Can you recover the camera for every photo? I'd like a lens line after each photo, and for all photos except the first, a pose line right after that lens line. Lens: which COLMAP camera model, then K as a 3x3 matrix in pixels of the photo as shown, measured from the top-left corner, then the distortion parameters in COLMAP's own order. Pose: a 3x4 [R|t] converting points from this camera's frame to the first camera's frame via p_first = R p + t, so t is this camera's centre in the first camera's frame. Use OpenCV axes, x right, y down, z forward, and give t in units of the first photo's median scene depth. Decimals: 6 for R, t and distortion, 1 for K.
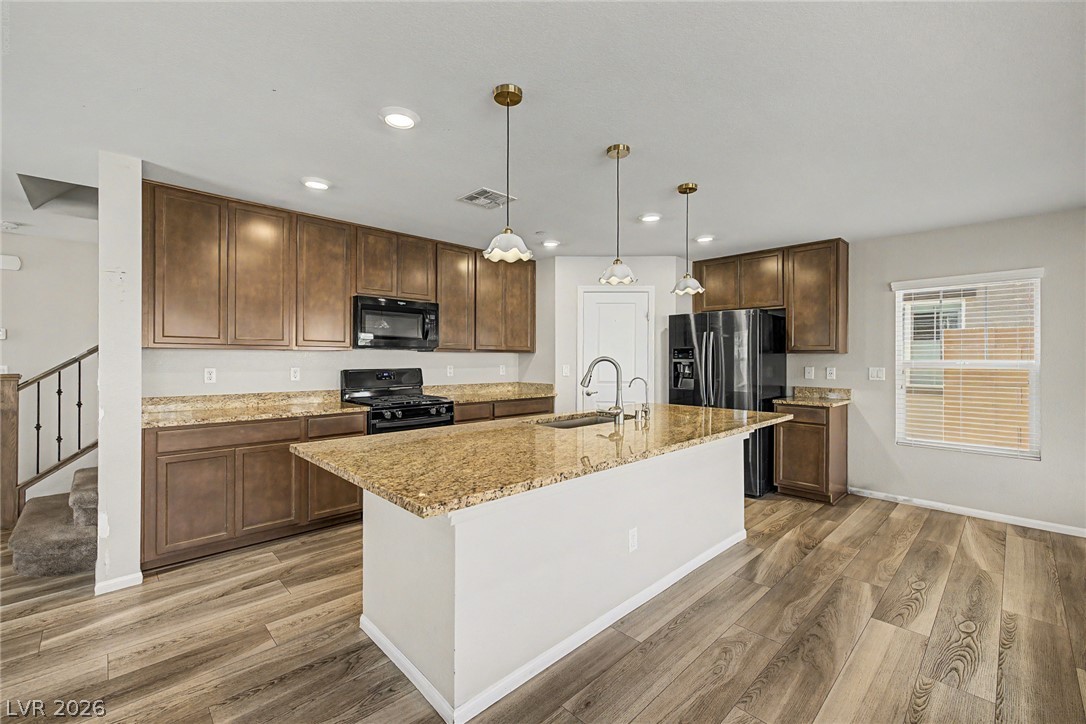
lens RADIAL K [[454.6, 0, 537.9], [0, 454.6, 359.1], [0, 0, 1]] dist [0.008586, -0.000761]
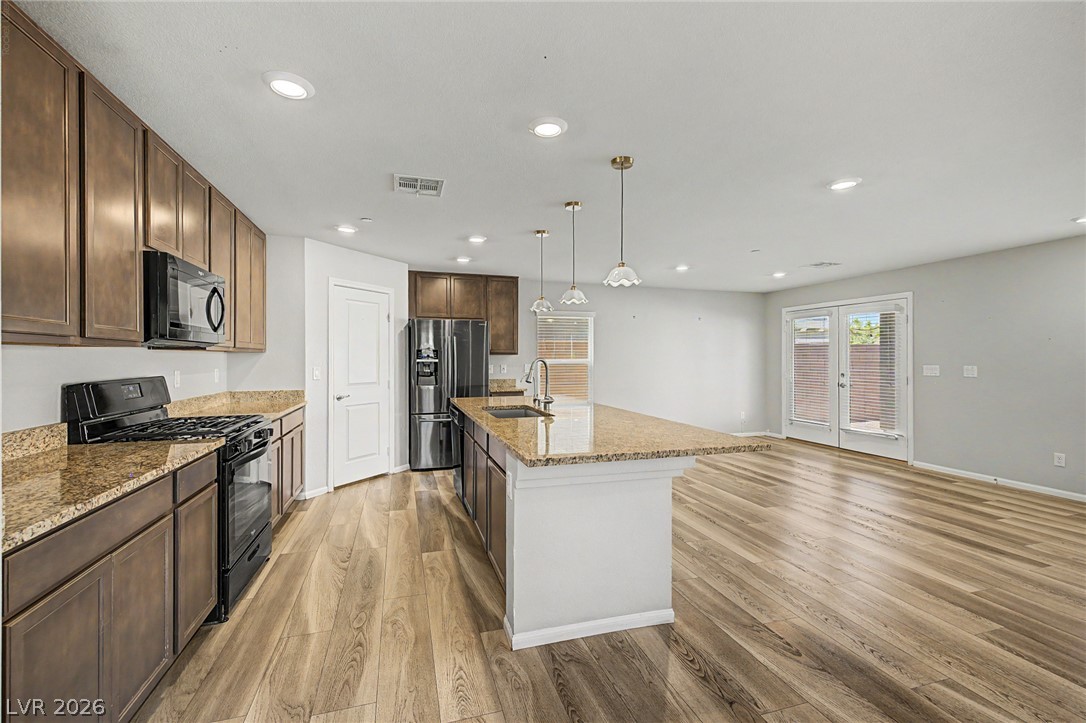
lens RADIAL K [[454.6, 0, 540.6], [0, 454.6, 359.3], [0, 0, 1]] dist [0.008586, -0.000761]
pose [[0.450189, -0.004560, 0.892922, -0.614810], [0.002393, 0.999990, 0.003901, -0.004107], [-0.892930, 0.000380, 0.450195, 0.275091]]
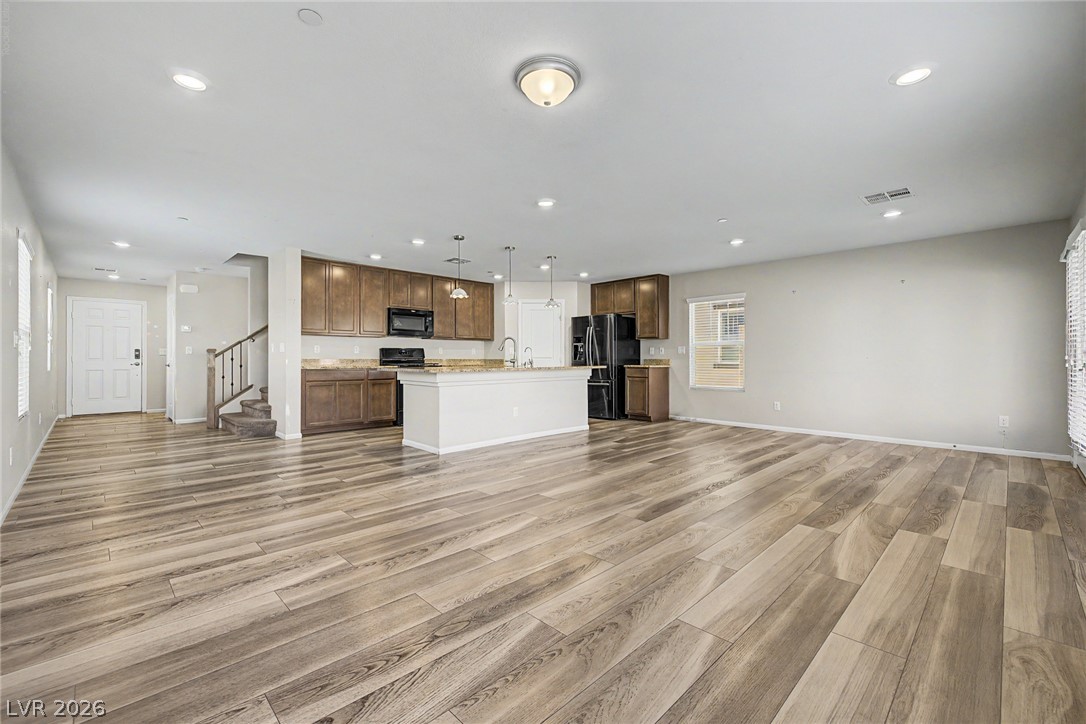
lens RADIAL K [[454.6, 0, 540.4], [0, 454.6, 357.1], [0, 0, 1]] dist [0.008586, -0.000761]
pose [[0.999877, -0.003862, 0.015185, 0.168361], [0.003922, 0.999984, -0.003955, 0.065328], [-0.015170, 0.004014, 0.999877, -0.771038]]
